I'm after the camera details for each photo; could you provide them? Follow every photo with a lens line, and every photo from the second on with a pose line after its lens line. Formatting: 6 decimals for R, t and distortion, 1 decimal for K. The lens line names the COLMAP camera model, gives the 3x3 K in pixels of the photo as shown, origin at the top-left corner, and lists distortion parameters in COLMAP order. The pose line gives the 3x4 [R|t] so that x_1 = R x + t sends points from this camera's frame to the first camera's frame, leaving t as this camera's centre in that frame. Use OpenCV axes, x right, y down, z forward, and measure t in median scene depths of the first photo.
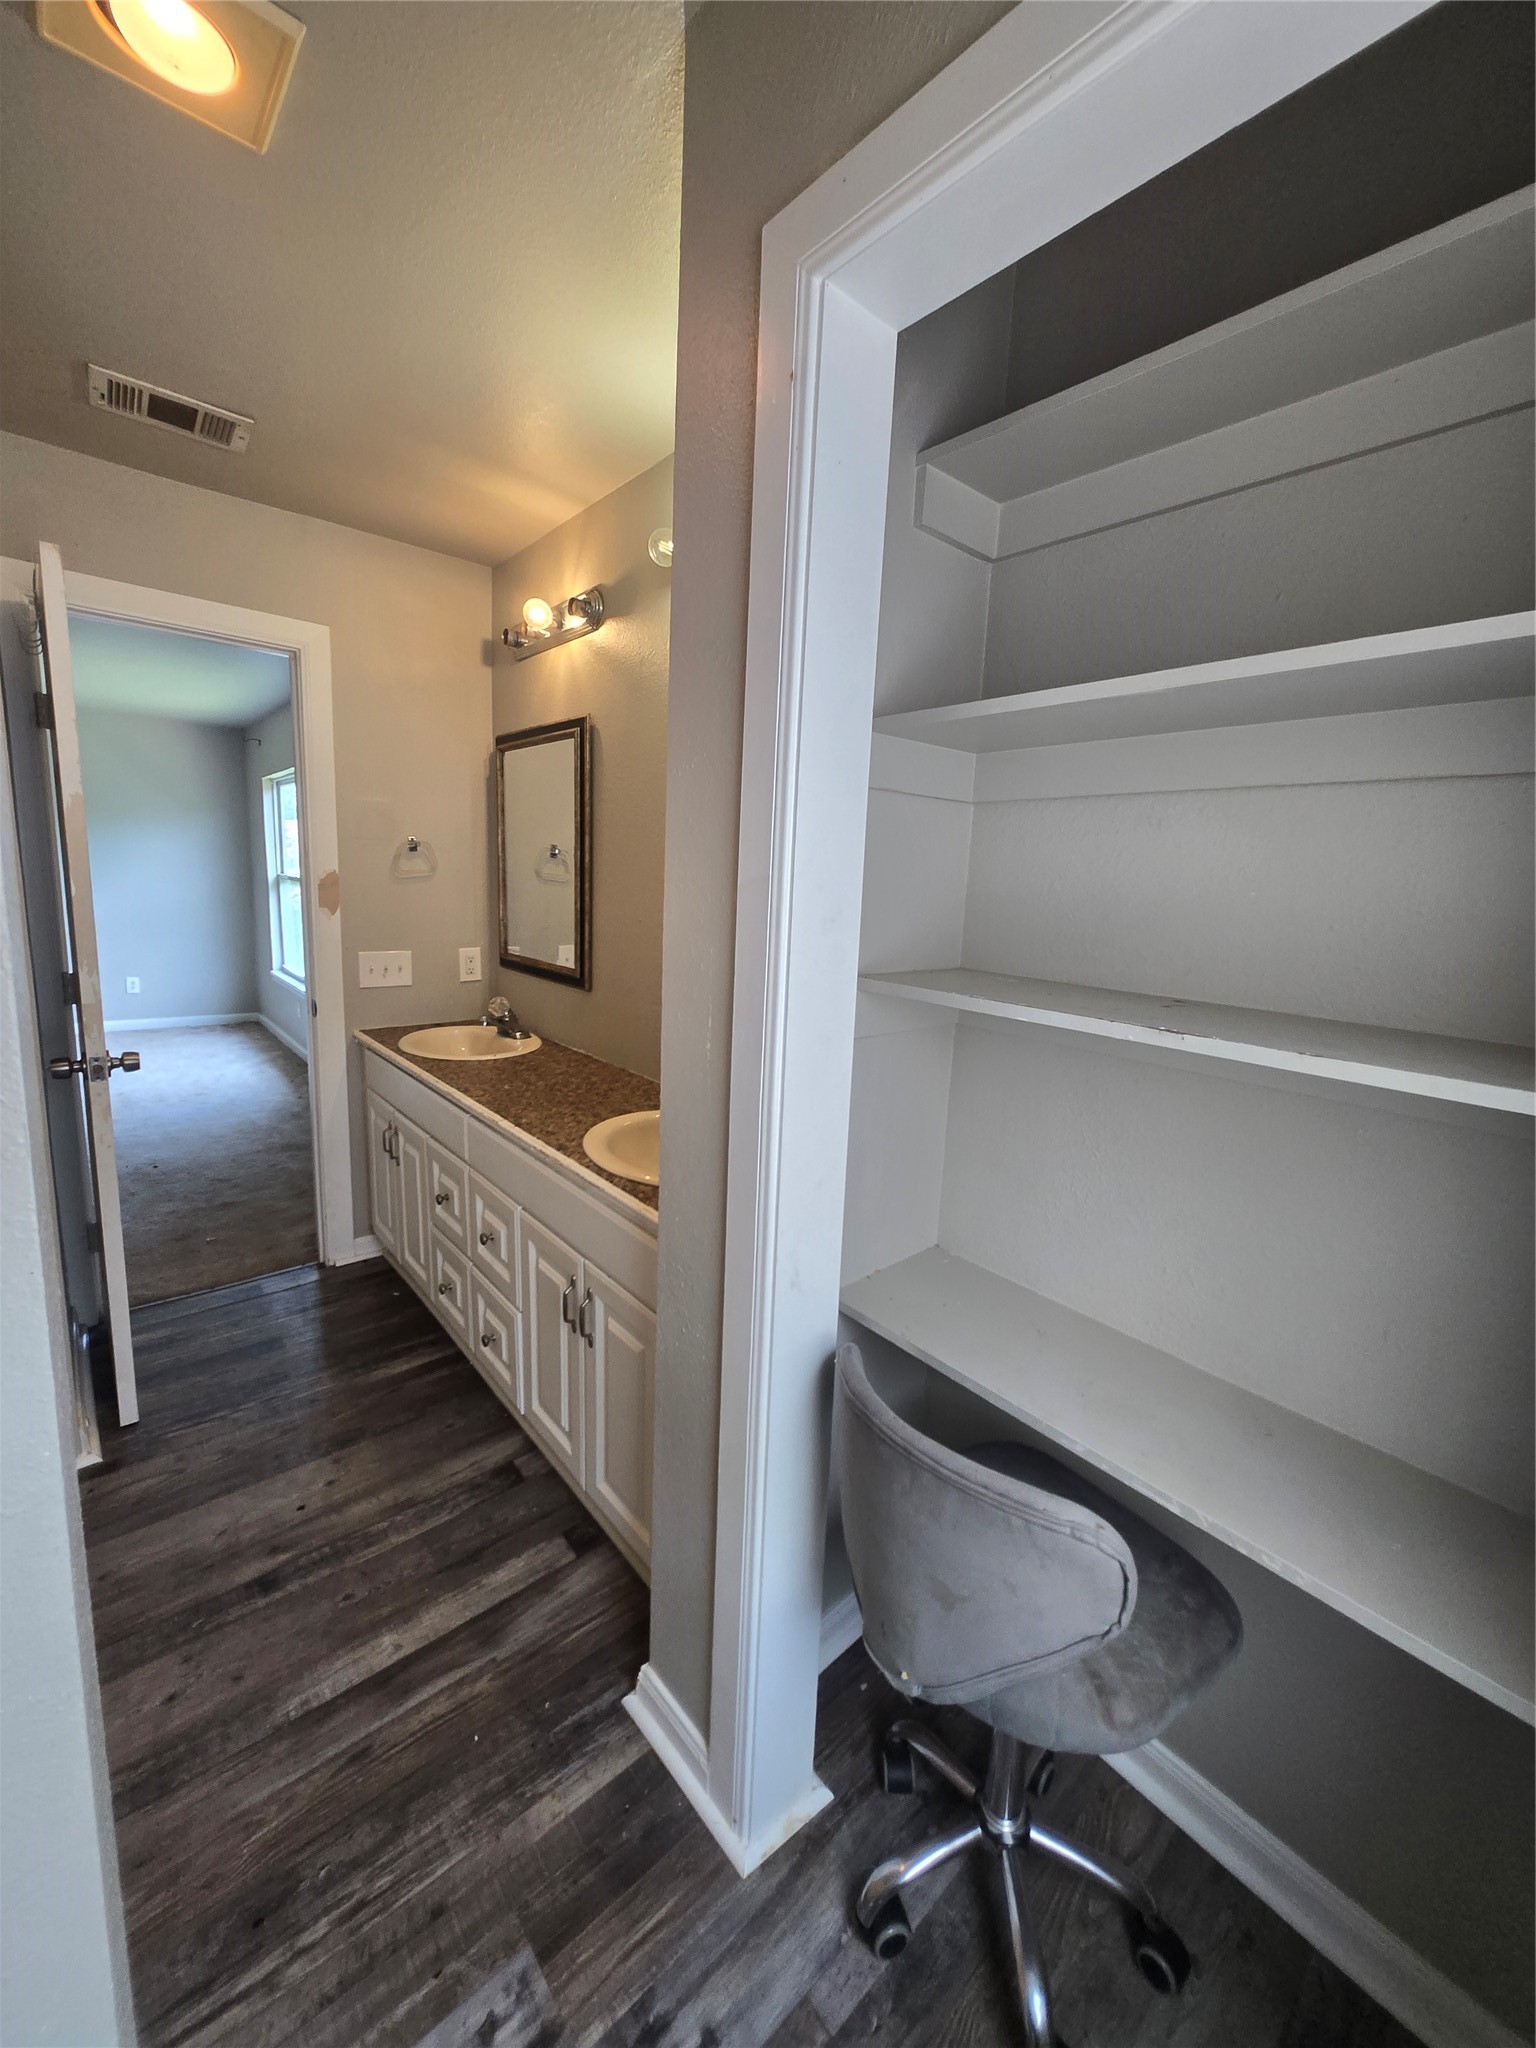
lens RADIAL K [[811.4, 0, 771.8], [0, 811.4, 1009.8], [0, 0, 1]] dist [0.000097, 0.000402]
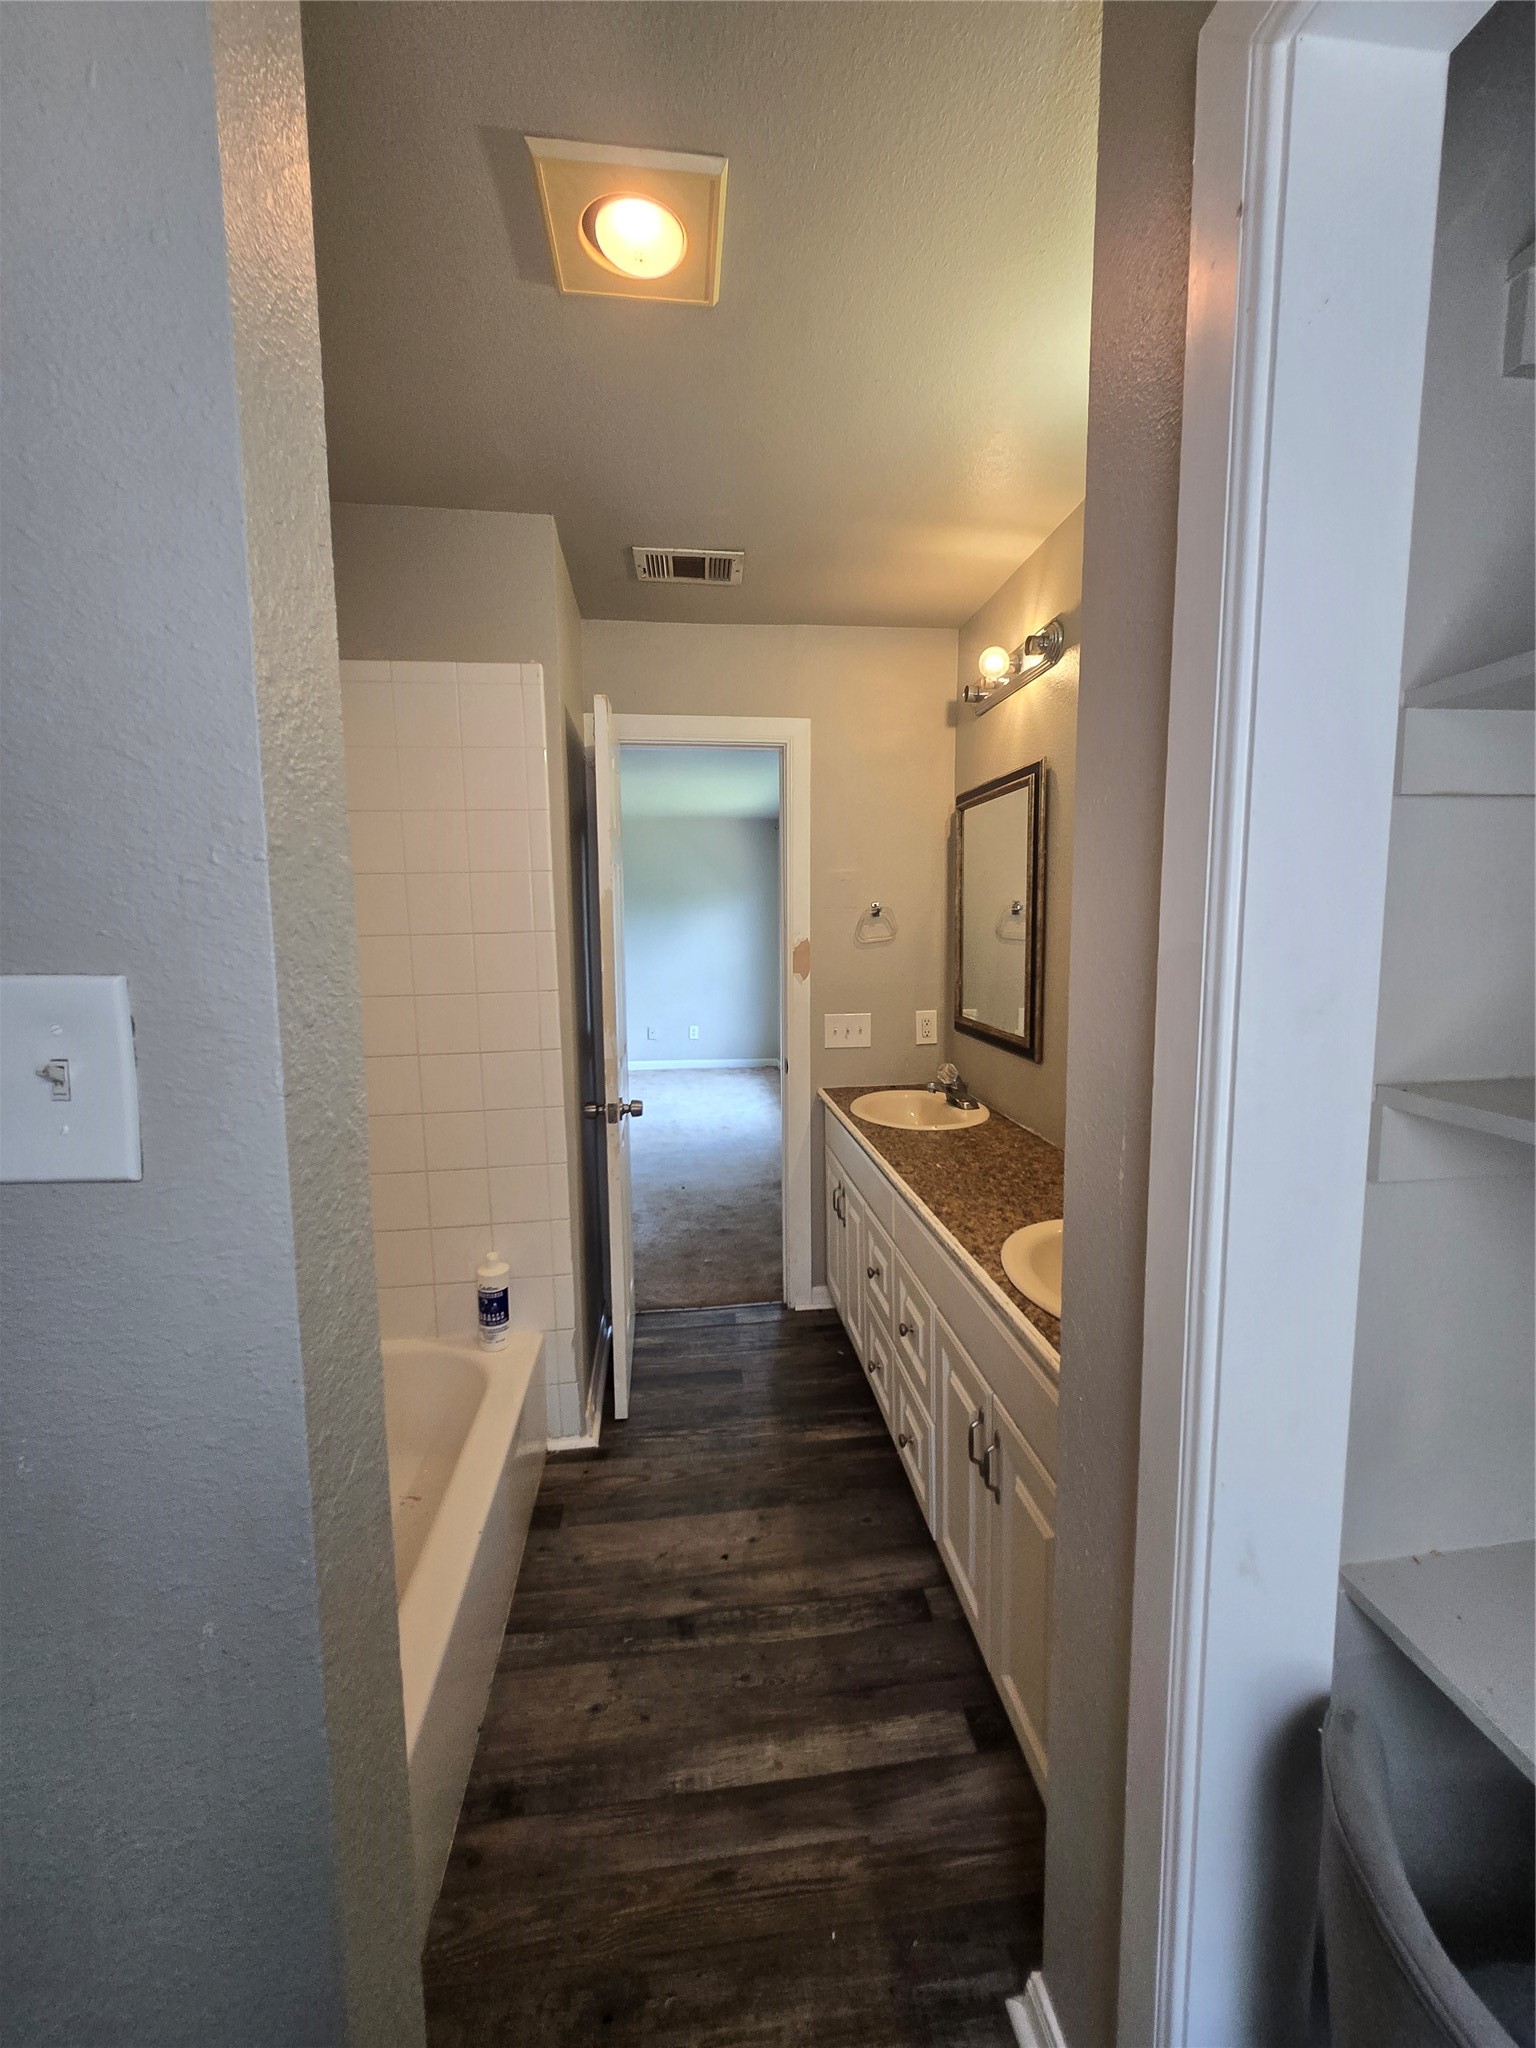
lens RADIAL K [[811.4, 0, 771.8], [0, 811.4, 1009.8], [0, 0, 1]] dist [0.000097, 0.000402]
pose [[0.826932, 0.010073, -0.562211, 0.036472], [-0.045481, 0.997762, -0.049019, -0.028103], [0.560459, 0.066105, 0.825539, 0.110864]]
